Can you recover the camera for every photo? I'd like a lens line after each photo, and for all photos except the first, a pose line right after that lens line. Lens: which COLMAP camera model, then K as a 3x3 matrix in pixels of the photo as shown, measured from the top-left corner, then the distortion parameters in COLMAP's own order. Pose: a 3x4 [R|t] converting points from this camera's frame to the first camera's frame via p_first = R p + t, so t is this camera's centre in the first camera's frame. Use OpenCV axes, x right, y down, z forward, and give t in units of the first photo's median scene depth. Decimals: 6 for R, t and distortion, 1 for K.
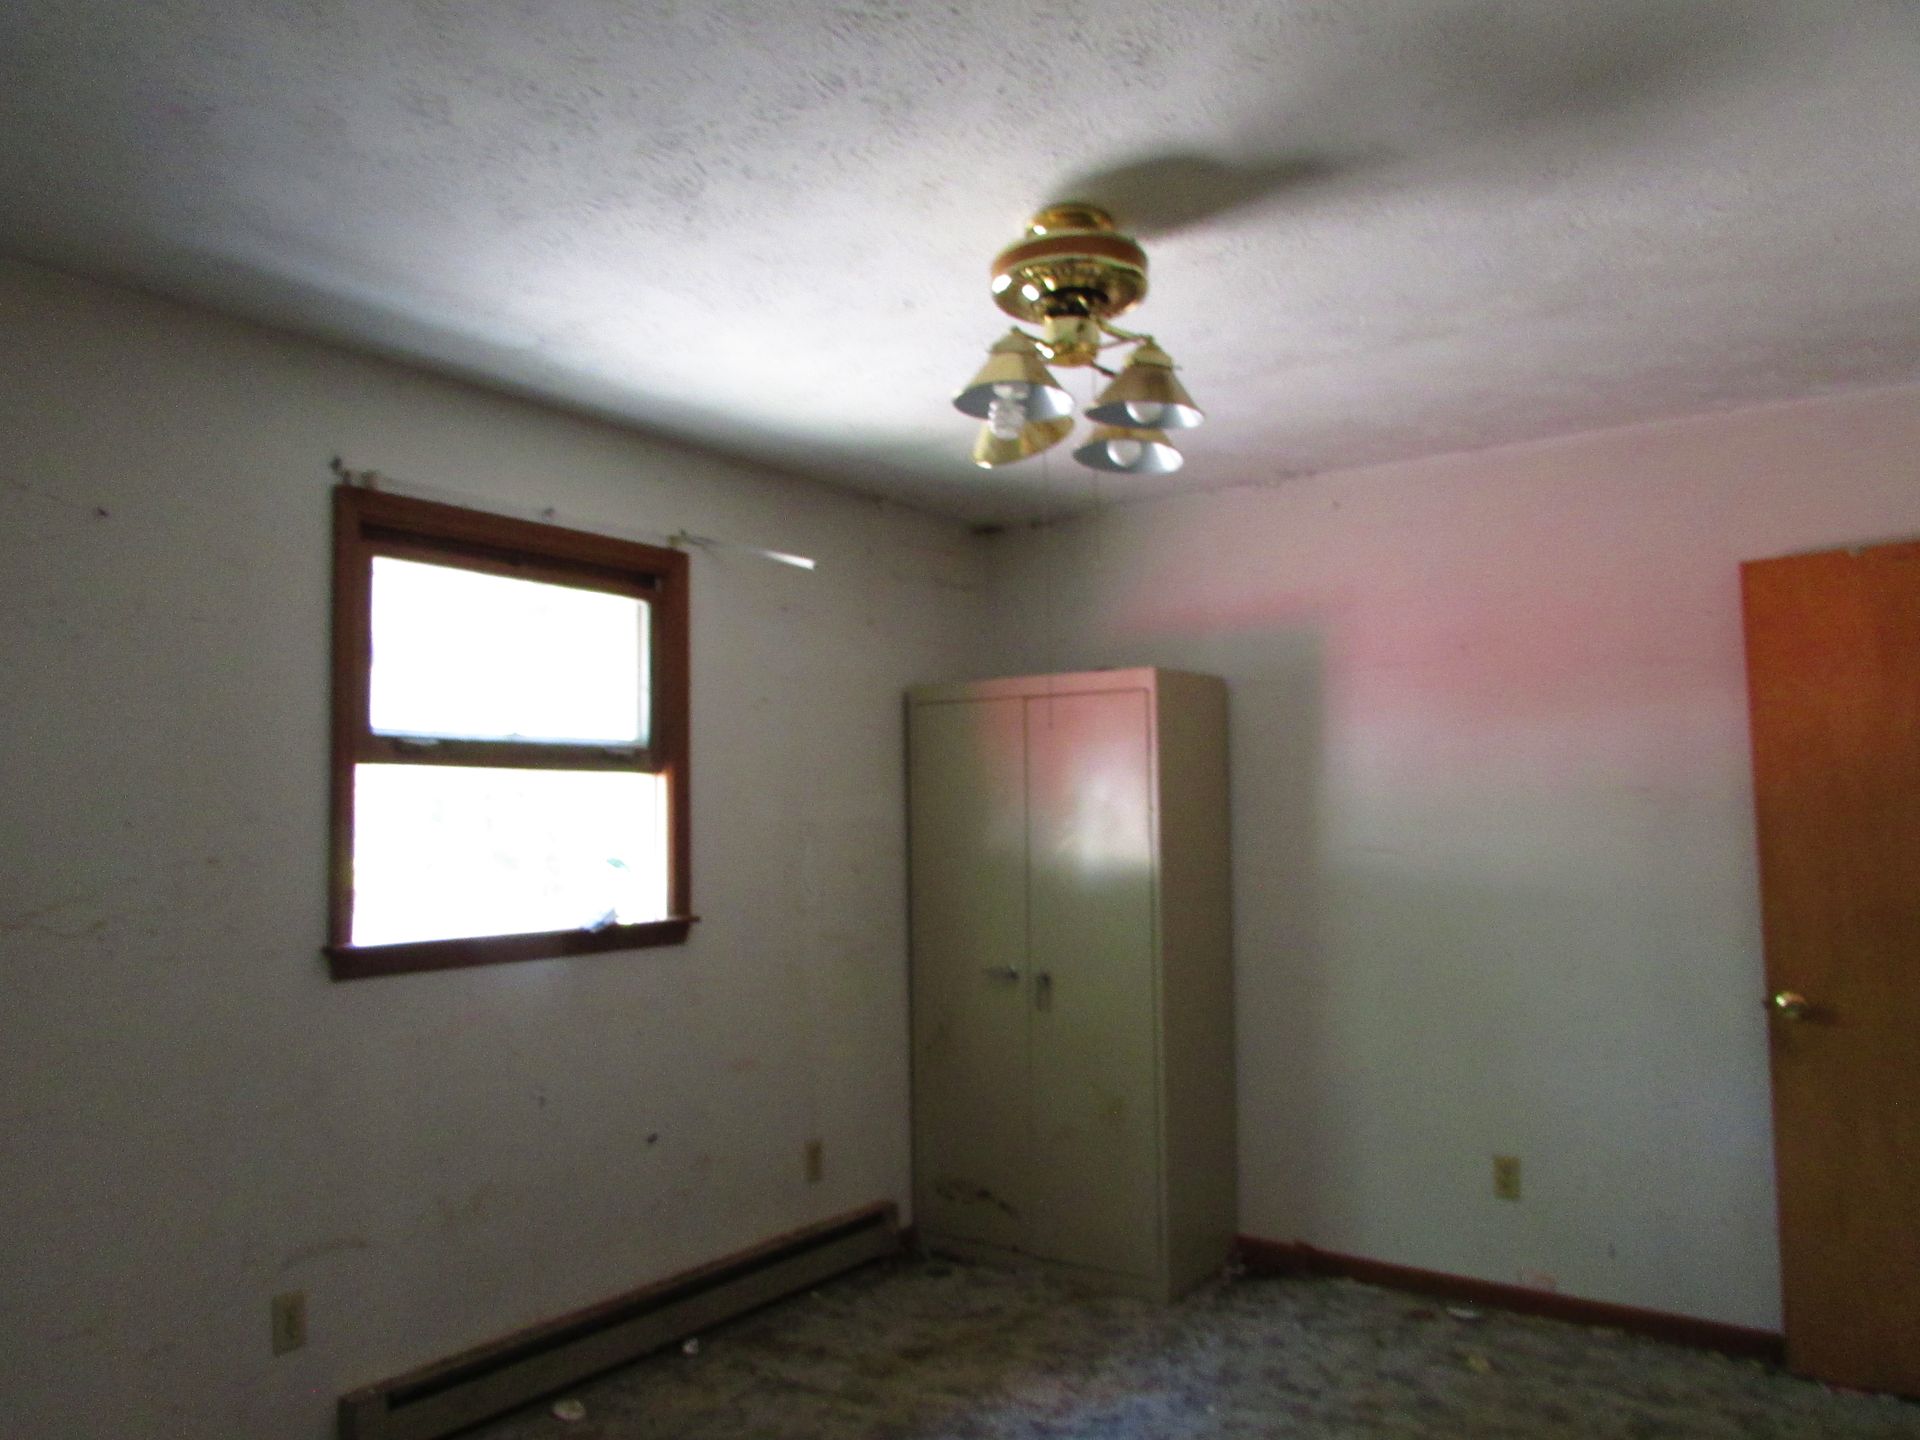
lens RADIAL K [[1385.6, 0, 963.9], [0, 1385.6, 692.1], [0, 0, 1]] dist [-0.001868, -0.005992]
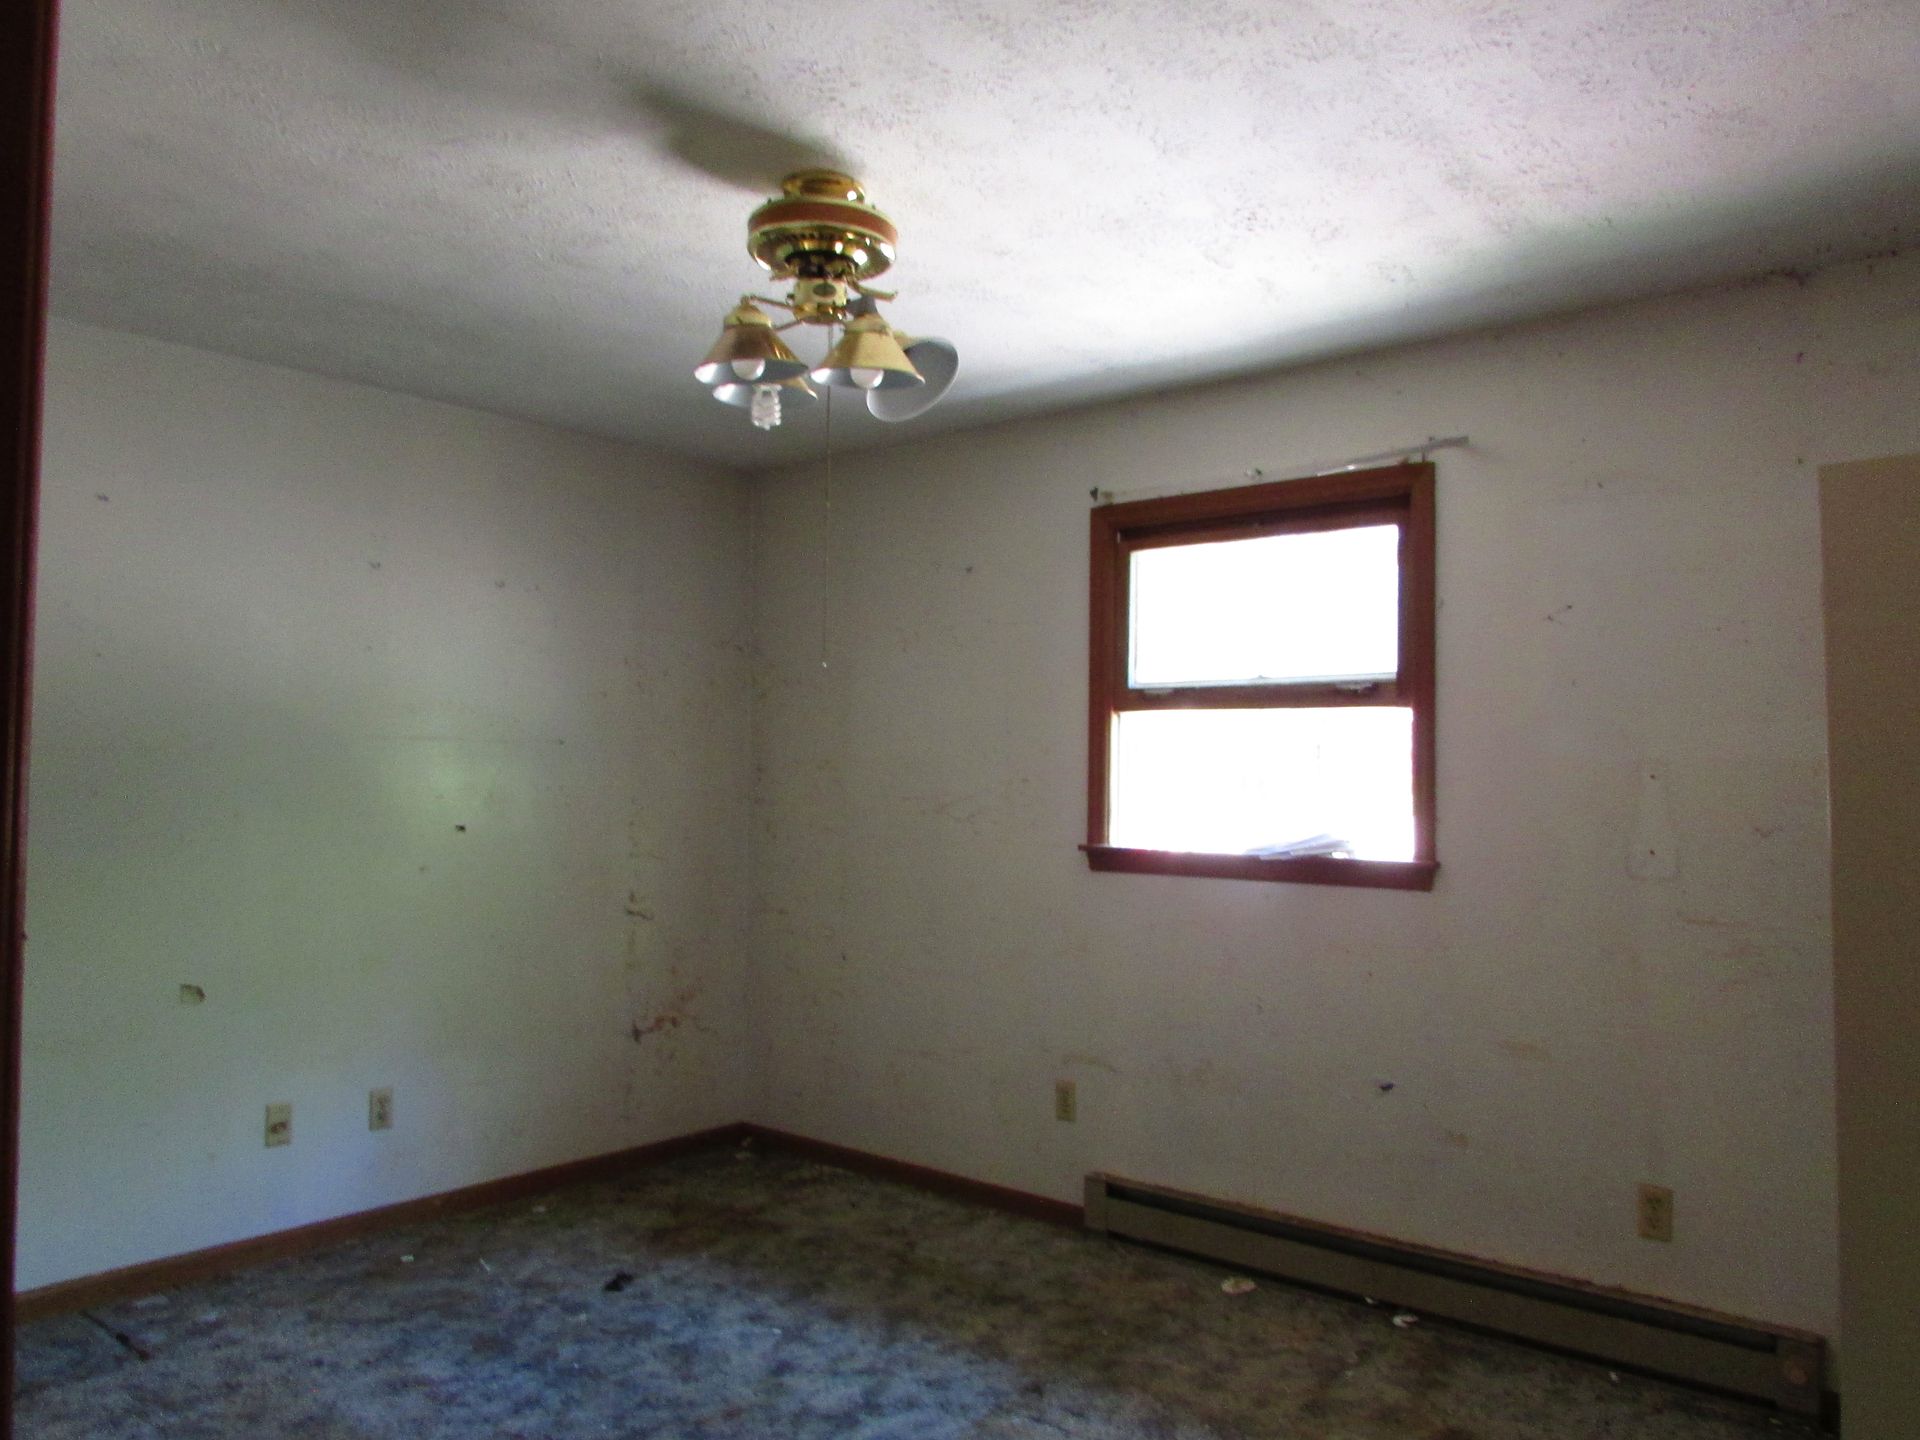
lens RADIAL K [[1348.8, 0, 904.5], [0, 1348.8, 682.8], [0, 0, 1]] dist [0.000939, -0.003243]
pose [[-0.060936, -0.054477, -0.996654, 0.770477], [0.079648, 0.995060, -0.059259, 0.075693], [0.994959, -0.082993, -0.056296, 0.774671]]
